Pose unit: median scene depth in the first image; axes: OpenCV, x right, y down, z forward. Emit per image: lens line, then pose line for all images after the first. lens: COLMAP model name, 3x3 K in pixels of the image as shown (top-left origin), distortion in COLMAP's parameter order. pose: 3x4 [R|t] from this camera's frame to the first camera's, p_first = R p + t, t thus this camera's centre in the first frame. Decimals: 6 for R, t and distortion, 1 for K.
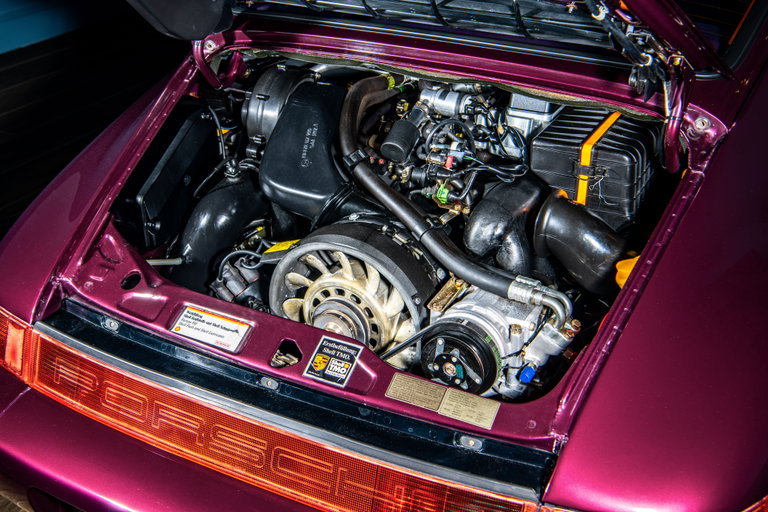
lens RADIAL K [[935.9, 0, 380.7], [0, 935.9, 256.8], [0, 0, 1]] dist [0.123219, 0.000000]
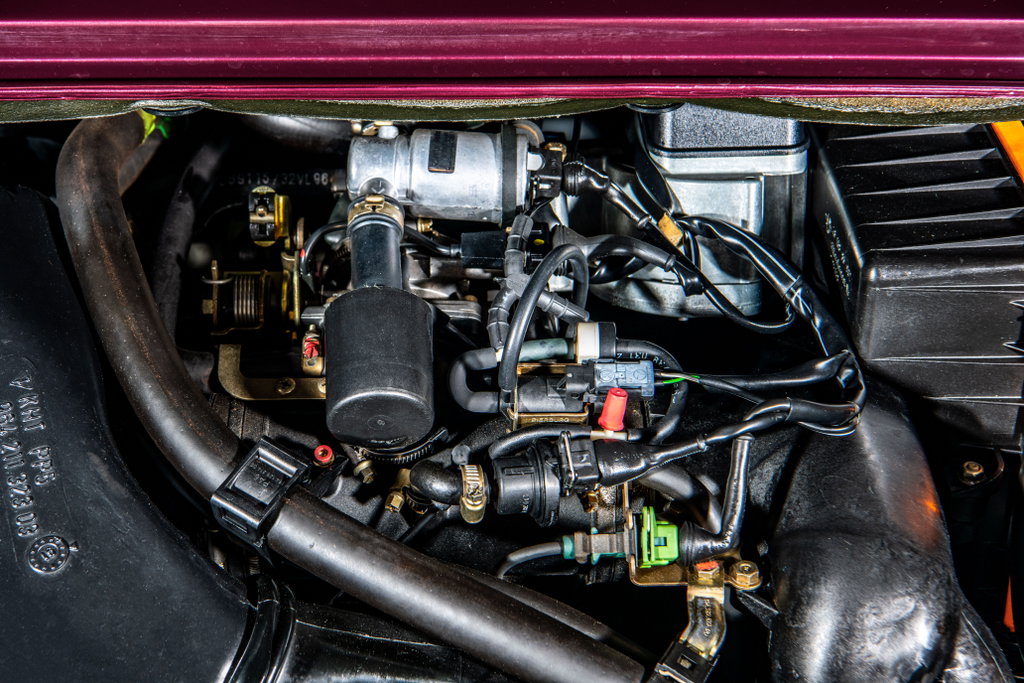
lens RADIAL K [[1831.7, 0, 515.6], [0, 1831.7, 346.2], [0, 0, 1]] dist [0.304366, 0.000000]
pose [[0.865217, -0.264133, 0.426185, -0.177915], [0.232534, 0.964438, 0.125645, -0.196415], [-0.444216, -0.009608, 0.895868, 0.540534]]
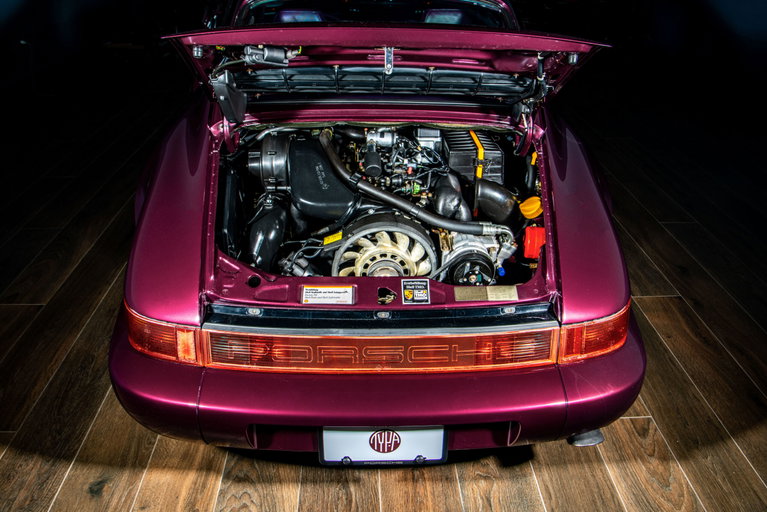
lens RADIAL K [[569.8, 0, 385.1], [0, 569.8, 238.7], [0, 0, 1]] dist [-0.069068, -0.001110]
pose [[0.861575, -0.219203, 0.457862, -0.488430], [0.219174, 0.974192, 0.053969, -0.045113], [-0.457876, 0.053854, 0.887384, 0.086783]]
